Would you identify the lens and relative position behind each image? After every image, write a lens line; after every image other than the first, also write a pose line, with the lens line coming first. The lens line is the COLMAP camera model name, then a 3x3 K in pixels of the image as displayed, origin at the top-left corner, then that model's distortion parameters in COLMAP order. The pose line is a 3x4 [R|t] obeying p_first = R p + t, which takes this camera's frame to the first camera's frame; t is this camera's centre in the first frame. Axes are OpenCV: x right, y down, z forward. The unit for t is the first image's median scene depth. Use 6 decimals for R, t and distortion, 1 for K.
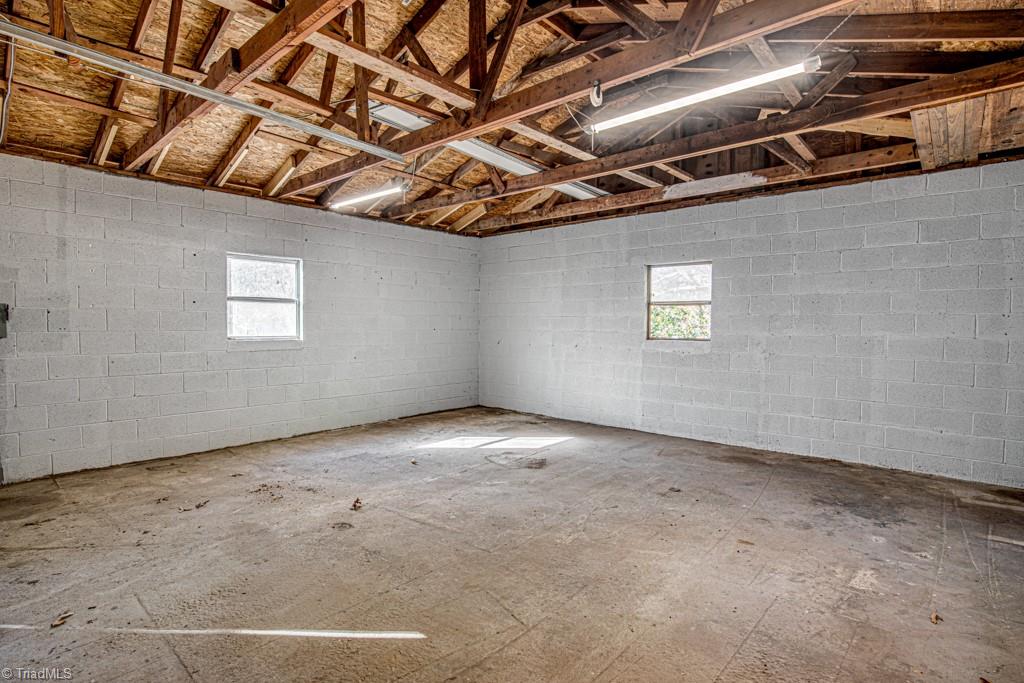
lens RADIAL K [[469.2, 0, 518.7], [0, 469.2, 342.6], [0, 0, 1]] dist [-0.036650, 0.008760]
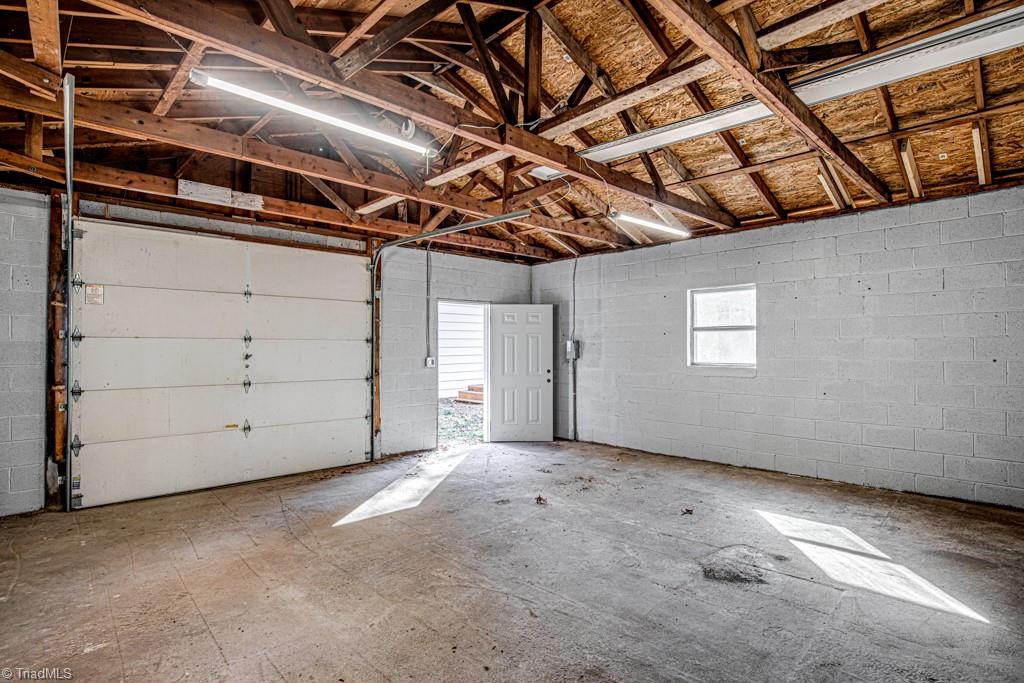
lens RADIAL K [[469.2, 0, 518.7], [0, 469.2, 342.6], [0, 0, 1]] dist [-0.036650, 0.008760]
pose [[-0.009305, -0.016946, -0.999813, 0.726315], [-0.040307, 0.999050, -0.016558, -0.033100], [0.999144, 0.040145, -0.009979, 0.777977]]
